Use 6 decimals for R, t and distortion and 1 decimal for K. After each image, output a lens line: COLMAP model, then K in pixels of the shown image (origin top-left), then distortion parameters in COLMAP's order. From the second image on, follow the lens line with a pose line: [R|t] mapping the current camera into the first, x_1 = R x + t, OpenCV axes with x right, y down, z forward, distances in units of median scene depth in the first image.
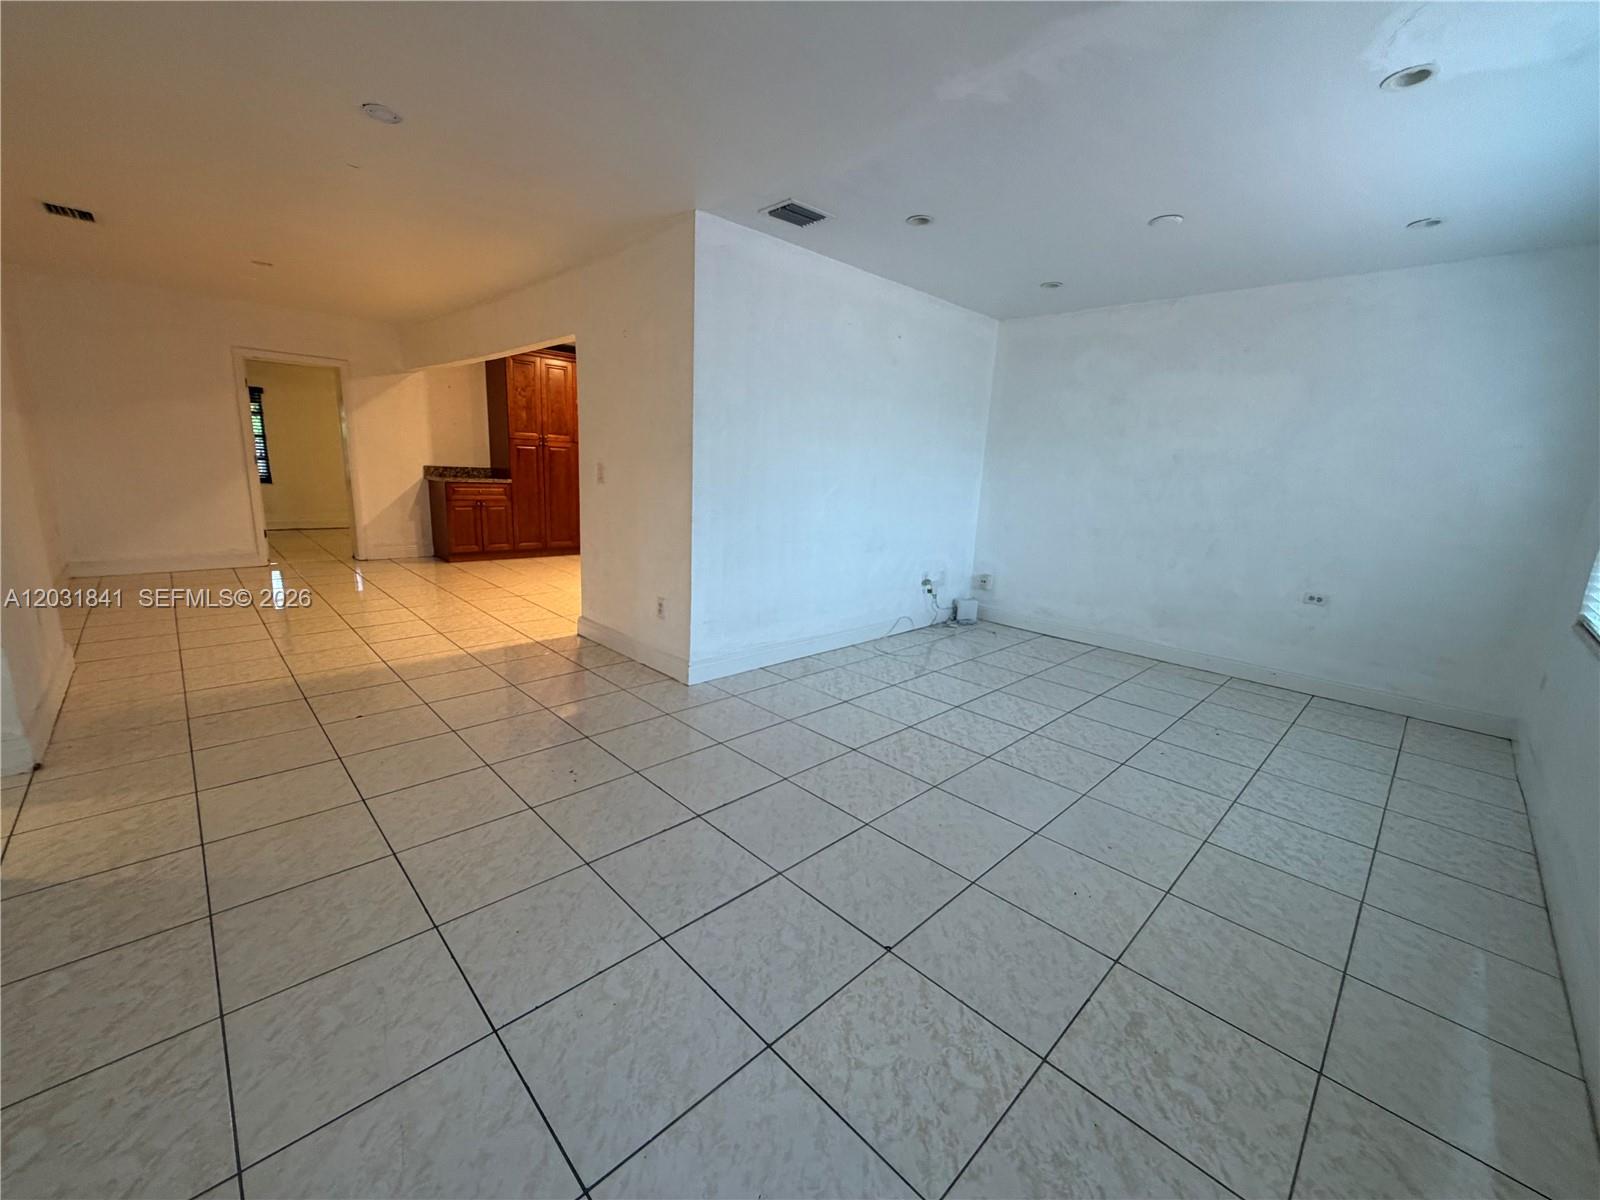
lens RADIAL K [[642.6, 0, 794.5], [0, 642.6, 593.7], [0, 0, 1]] dist [-0.007223, -0.001648]
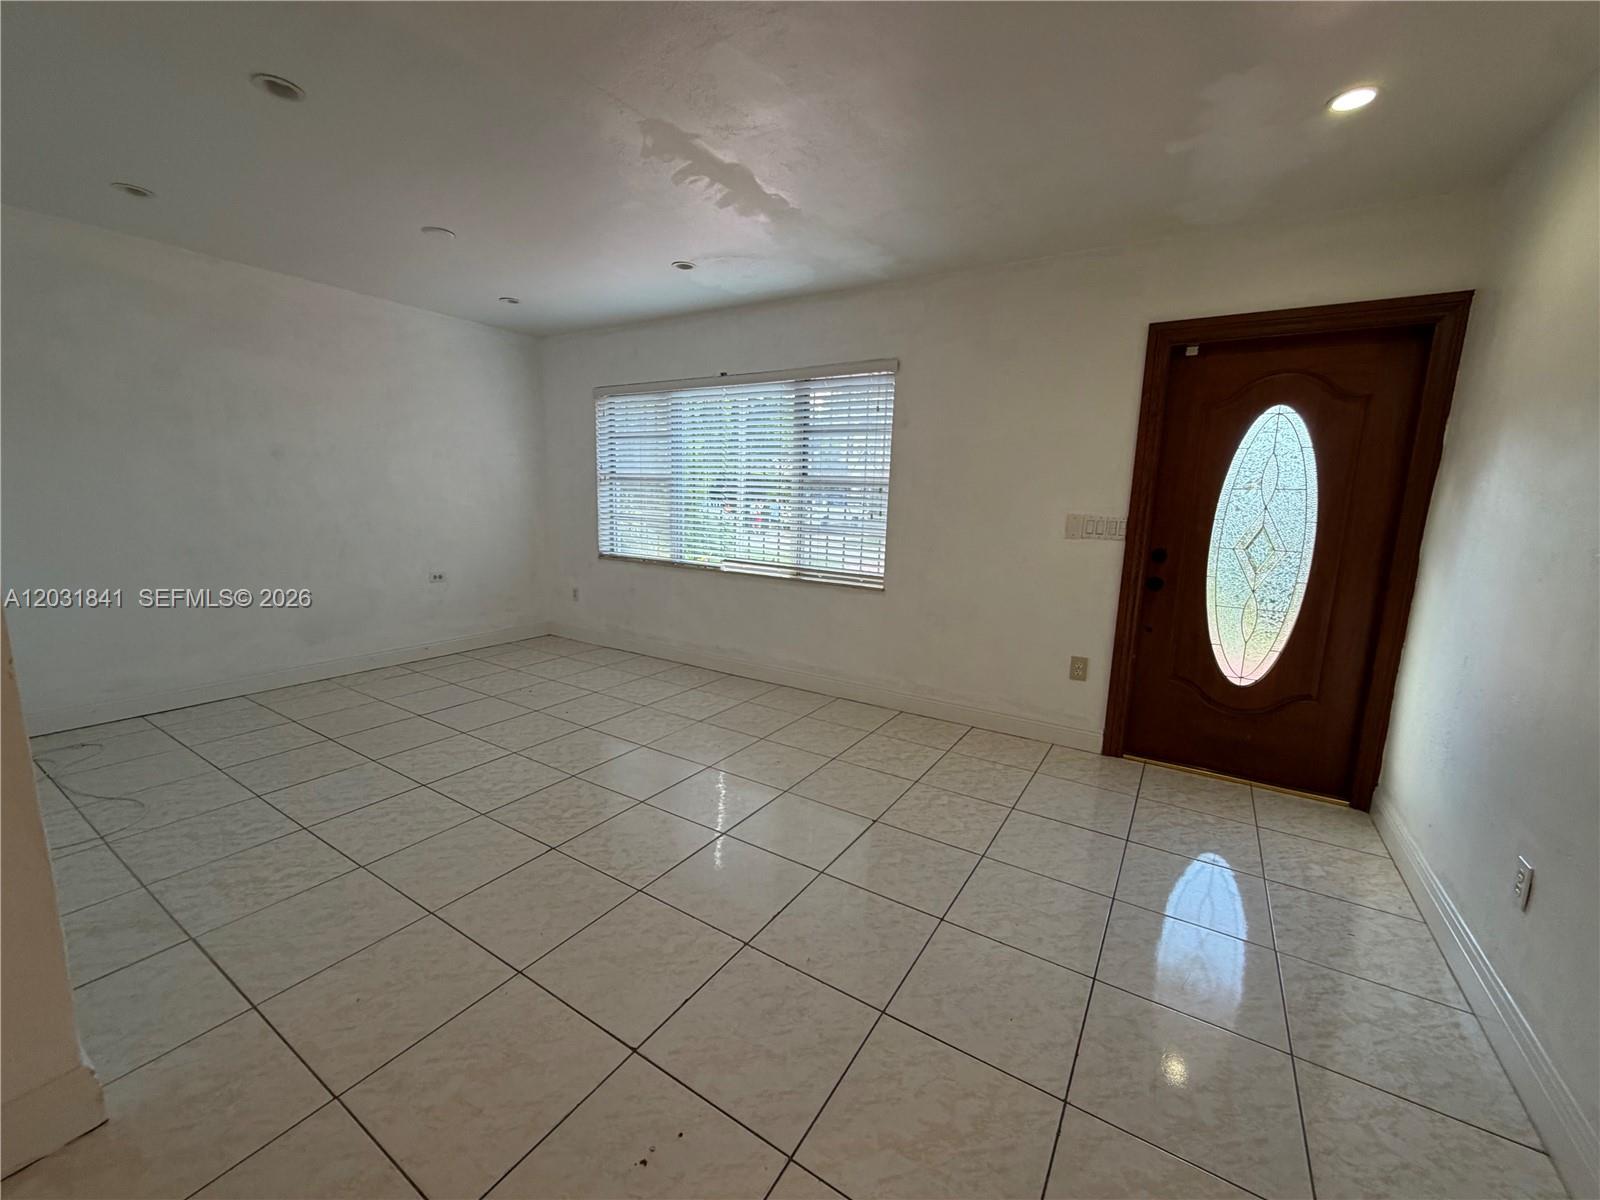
lens RADIAL K [[642.6, 0, 792.6], [0, 642.6, 605.4], [0, 0, 1]] dist [-0.007223, -0.001648]
pose [[-0.234194, -0.220862, 0.946770, -0.612999], [0.155227, 0.952864, 0.260681, -0.188834], [-0.959718, 0.208014, -0.188871, 0.750828]]
